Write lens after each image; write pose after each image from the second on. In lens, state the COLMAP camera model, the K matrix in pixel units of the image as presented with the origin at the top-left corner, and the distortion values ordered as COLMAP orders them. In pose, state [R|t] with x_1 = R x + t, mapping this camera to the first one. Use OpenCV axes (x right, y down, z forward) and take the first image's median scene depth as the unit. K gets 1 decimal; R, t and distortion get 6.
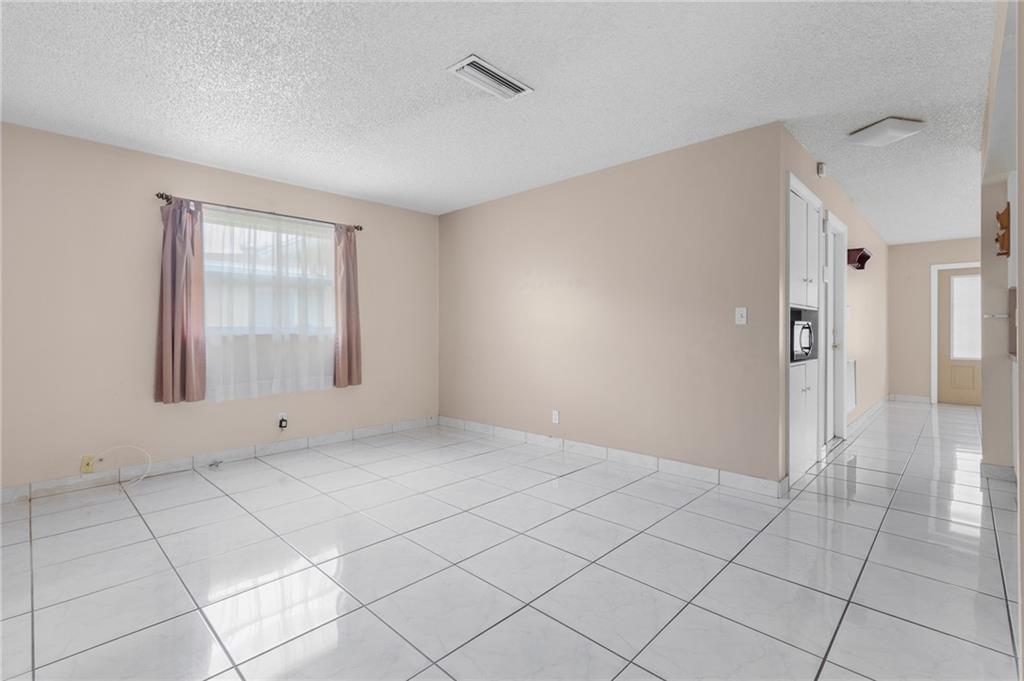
lens RADIAL K [[468.0, 0, 514.1], [0, 468.0, 324.9], [0, 0, 1]] dist [0.000688, 0.000048]
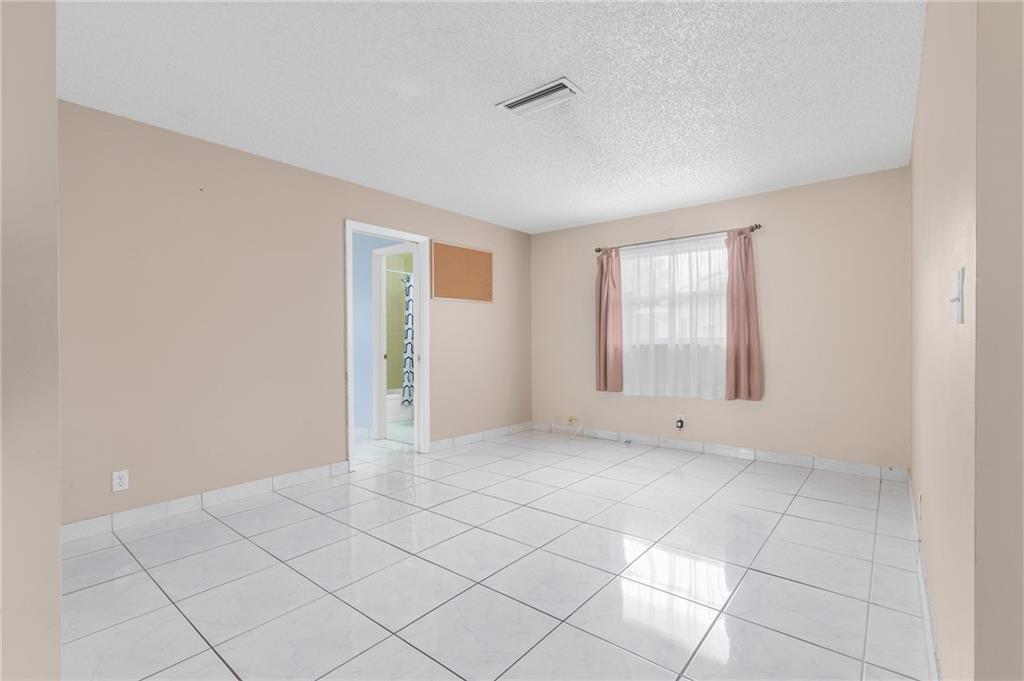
lens RADIAL K [[466.4, 0, 512.0], [0, 466.4, 340.5], [0, 0, 1]] dist [-0.040079, 0.000114]
pose [[0.075125, 0.000100, -0.997174, 0.601211], [0.014189, 0.999899, 0.001169, 0.003519], [0.997073, -0.014237, 0.075116, 0.535881]]
